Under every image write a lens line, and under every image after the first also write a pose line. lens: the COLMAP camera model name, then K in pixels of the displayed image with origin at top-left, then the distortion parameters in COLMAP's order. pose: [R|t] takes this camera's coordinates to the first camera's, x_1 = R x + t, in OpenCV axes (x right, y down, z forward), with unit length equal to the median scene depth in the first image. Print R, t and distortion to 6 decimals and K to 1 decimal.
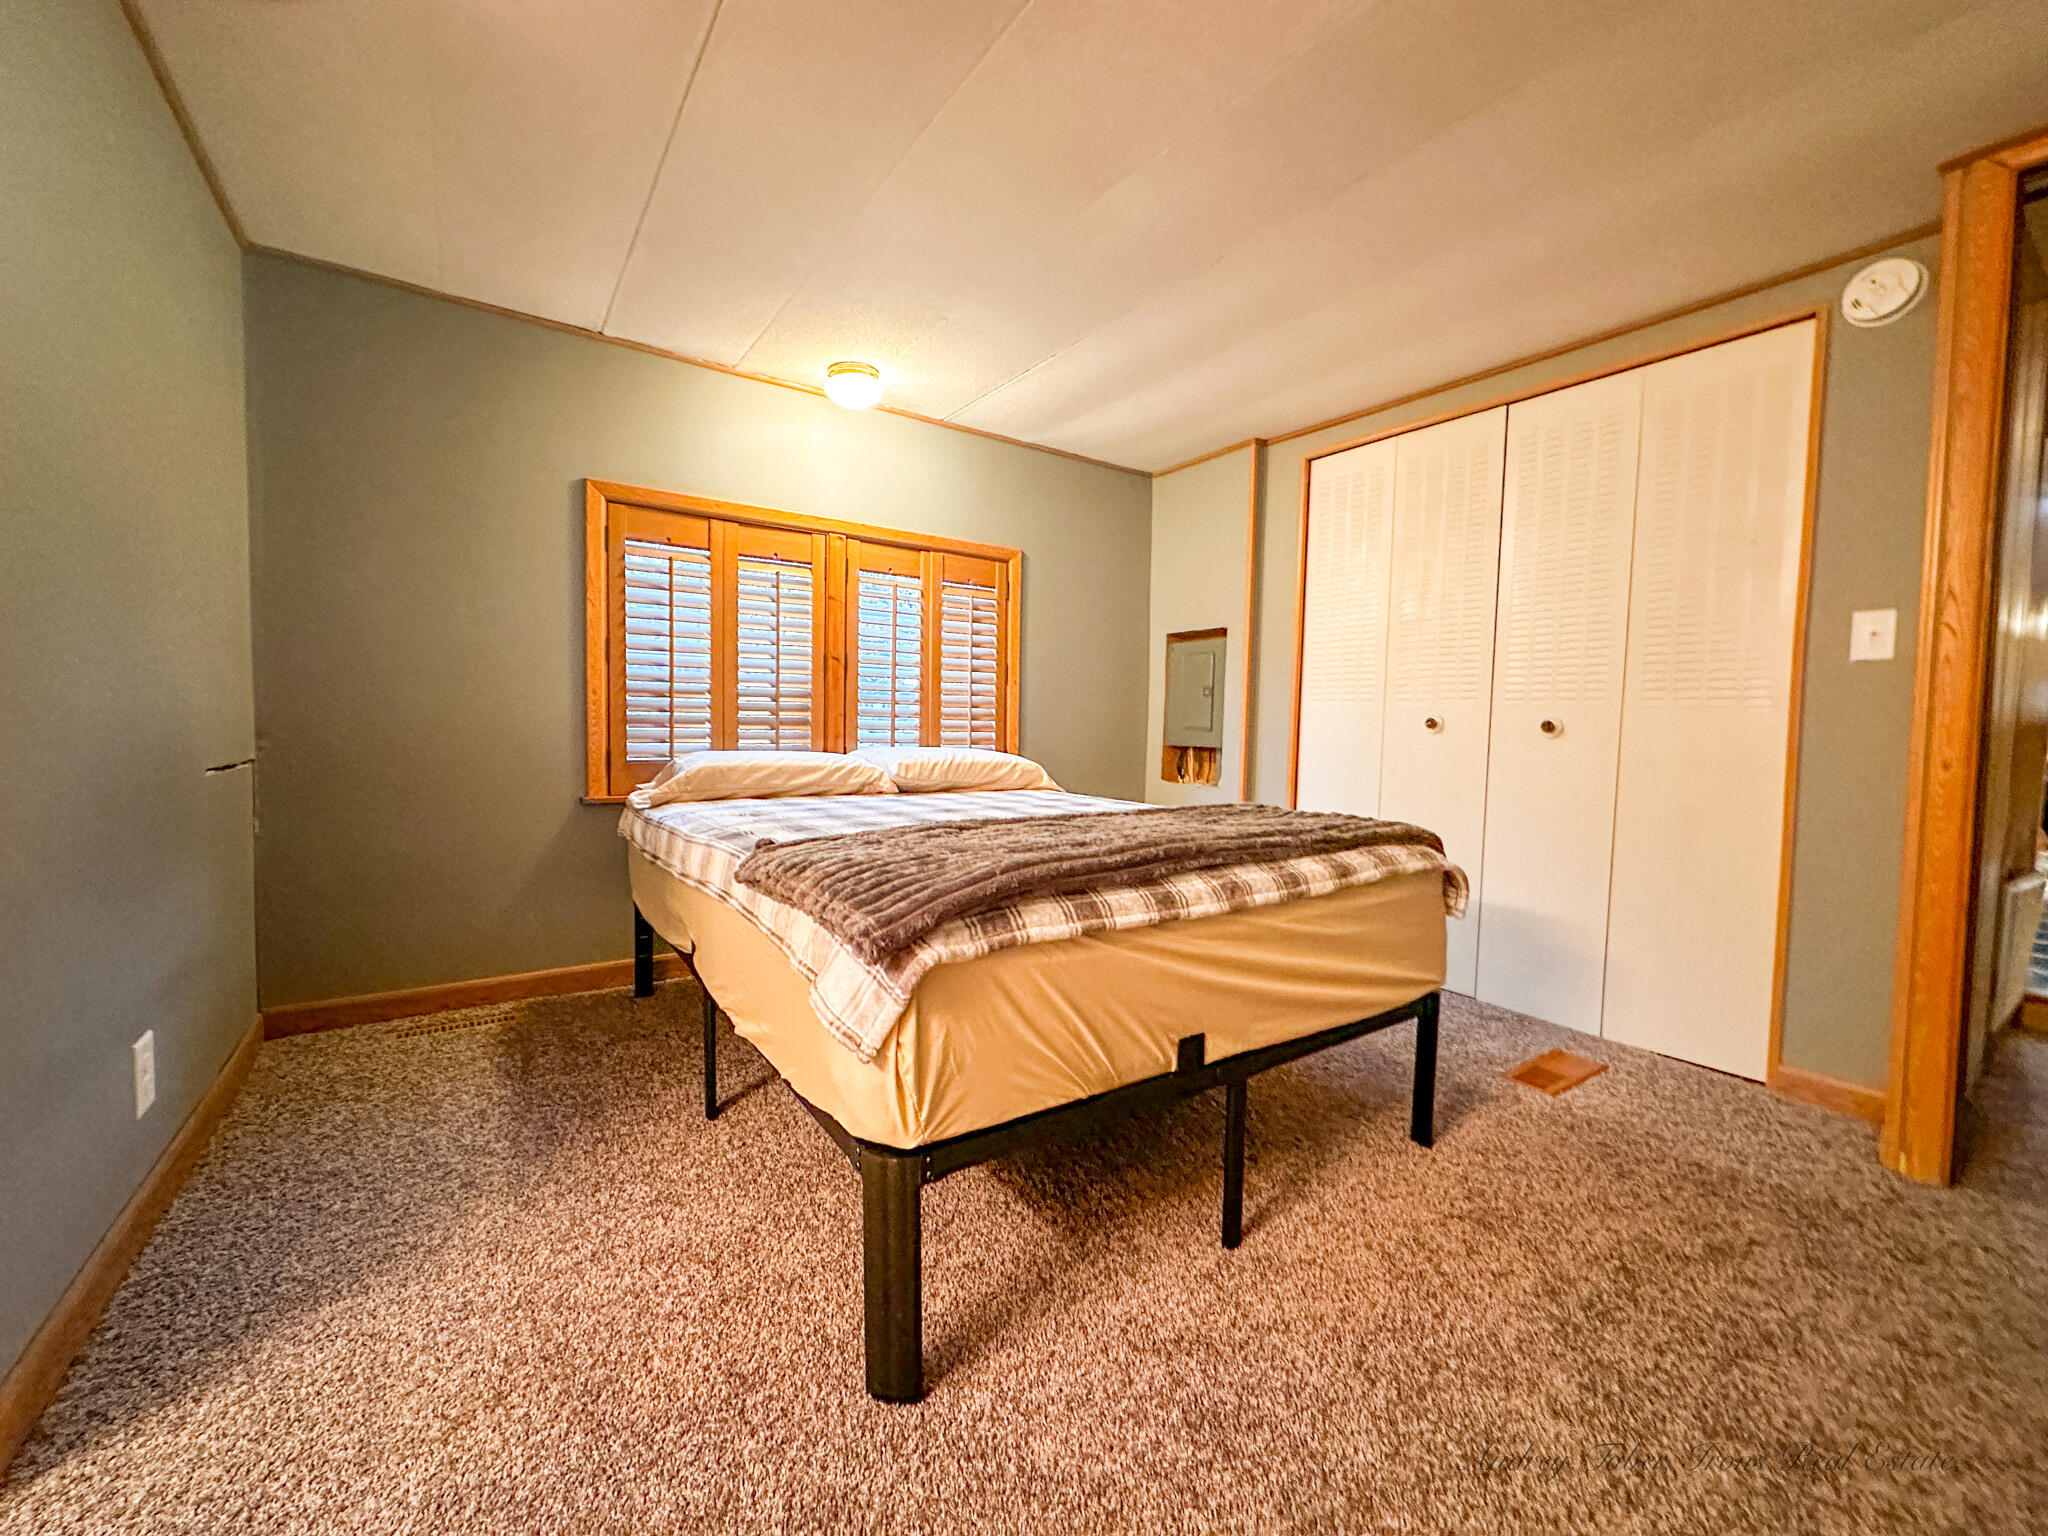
lens RADIAL K [[817.9, 0, 1024.0], [0, 817.9, 768.0], [0, 0, 1]] dist [0.000123, 0.000117]
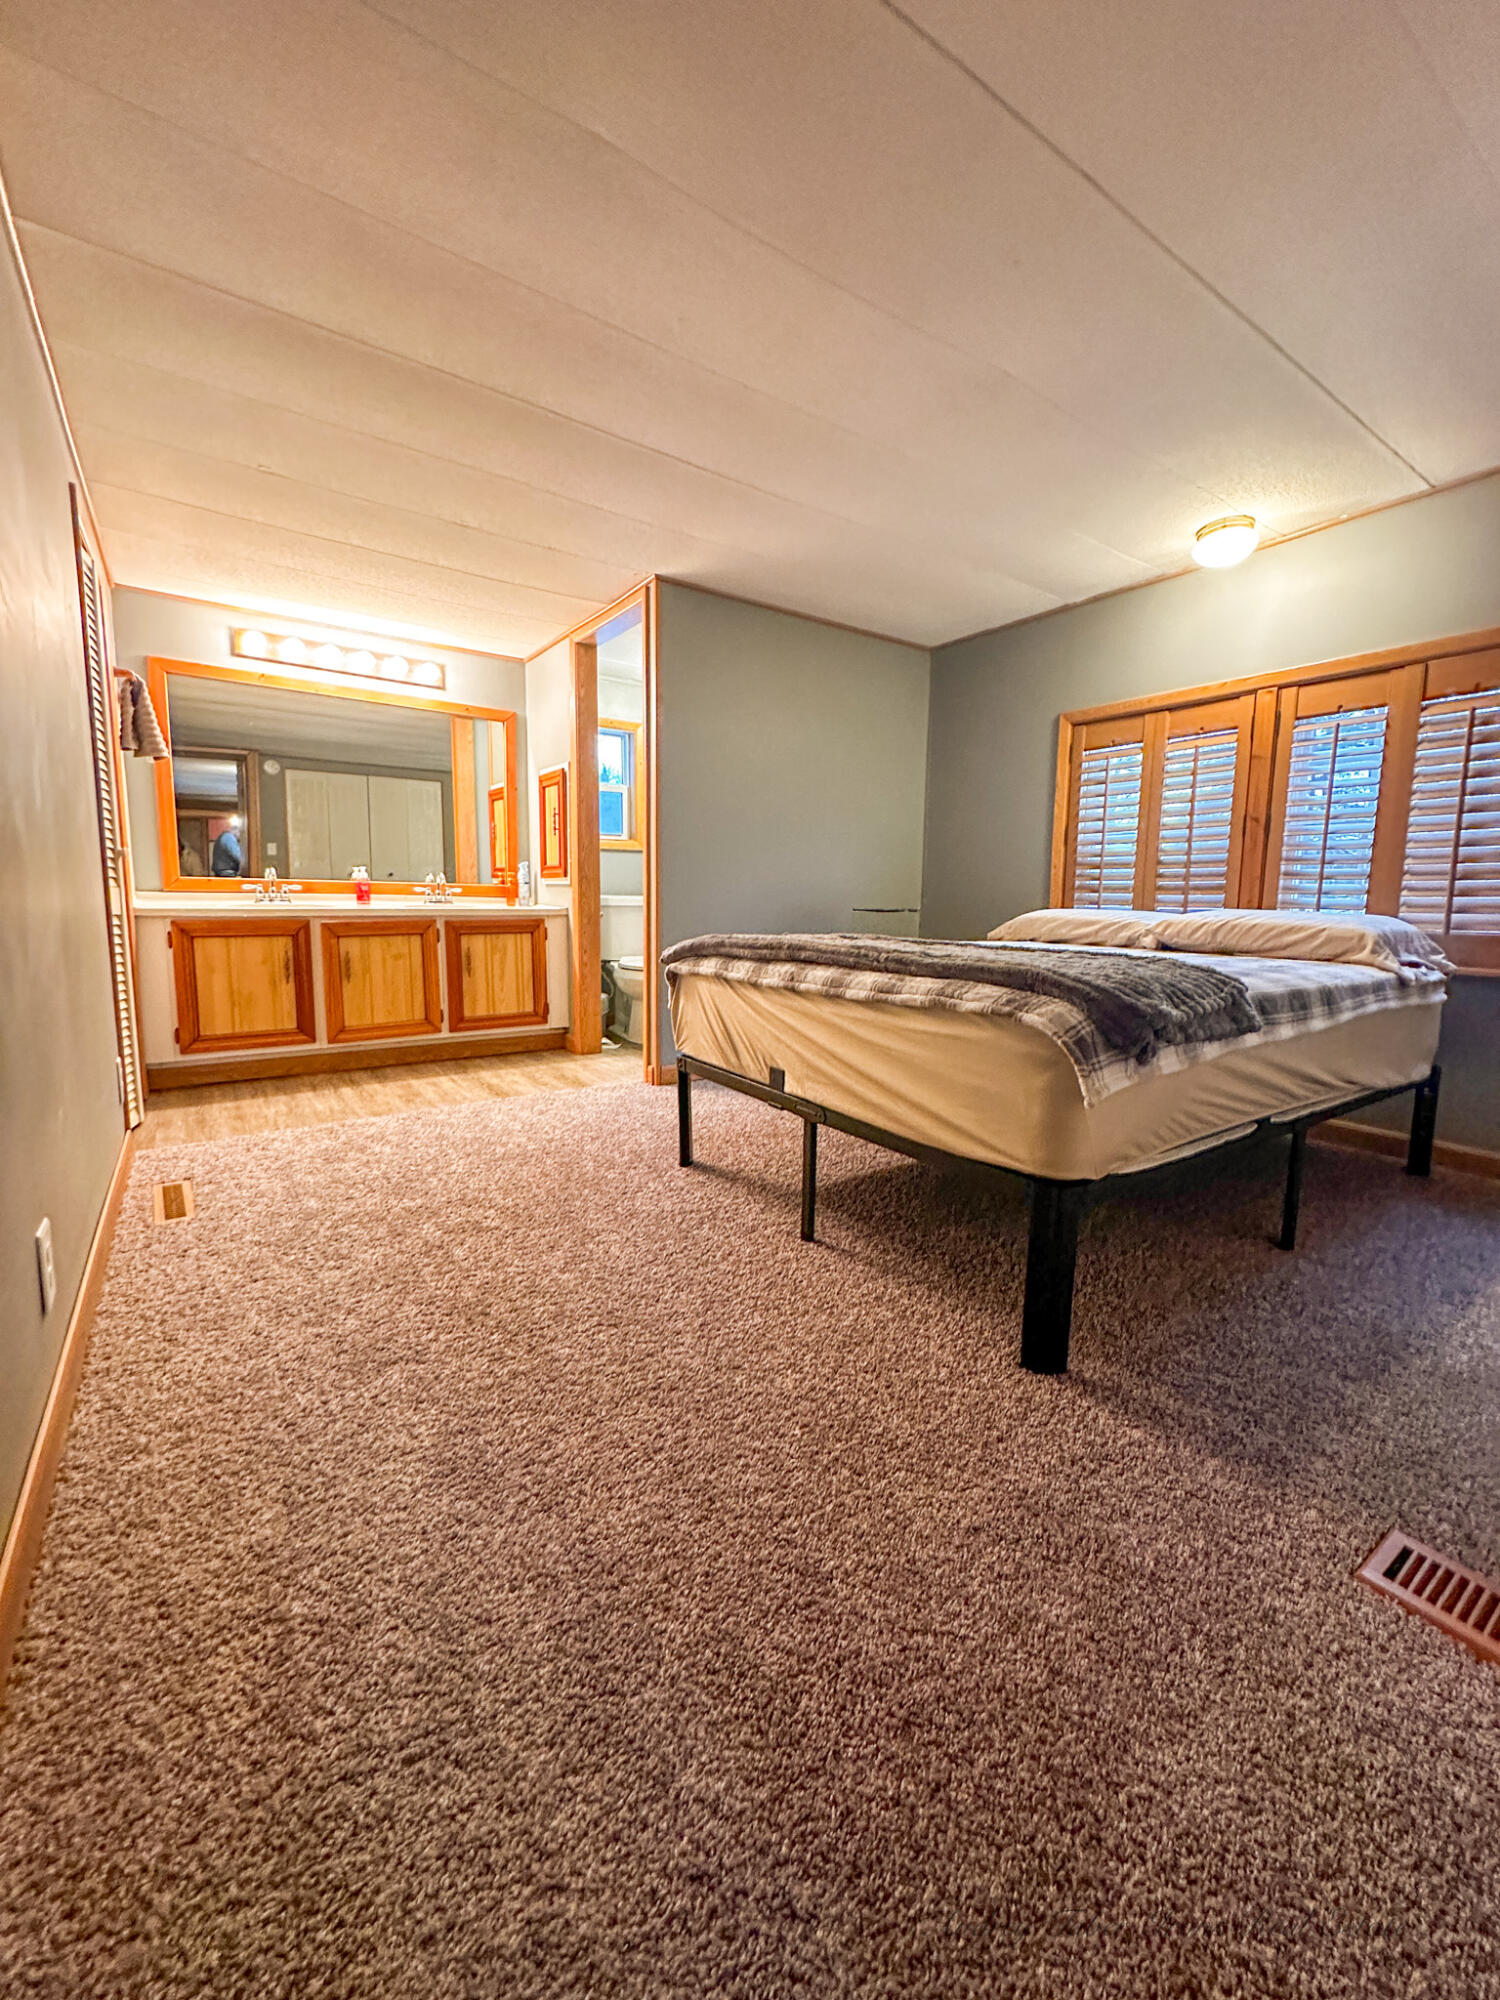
lens RADIAL K [[798.7, 0, 750.0], [0, 798.7, 1000.0], [0, 0, 1]] dist [0.000123, 0.000117]
pose [[0.004002, 0.108920, -0.994042, 0.816526], [-0.075152, 0.991272, 0.108314, 0.022627], [0.997164, 0.074271, 0.012153, 0.452510]]
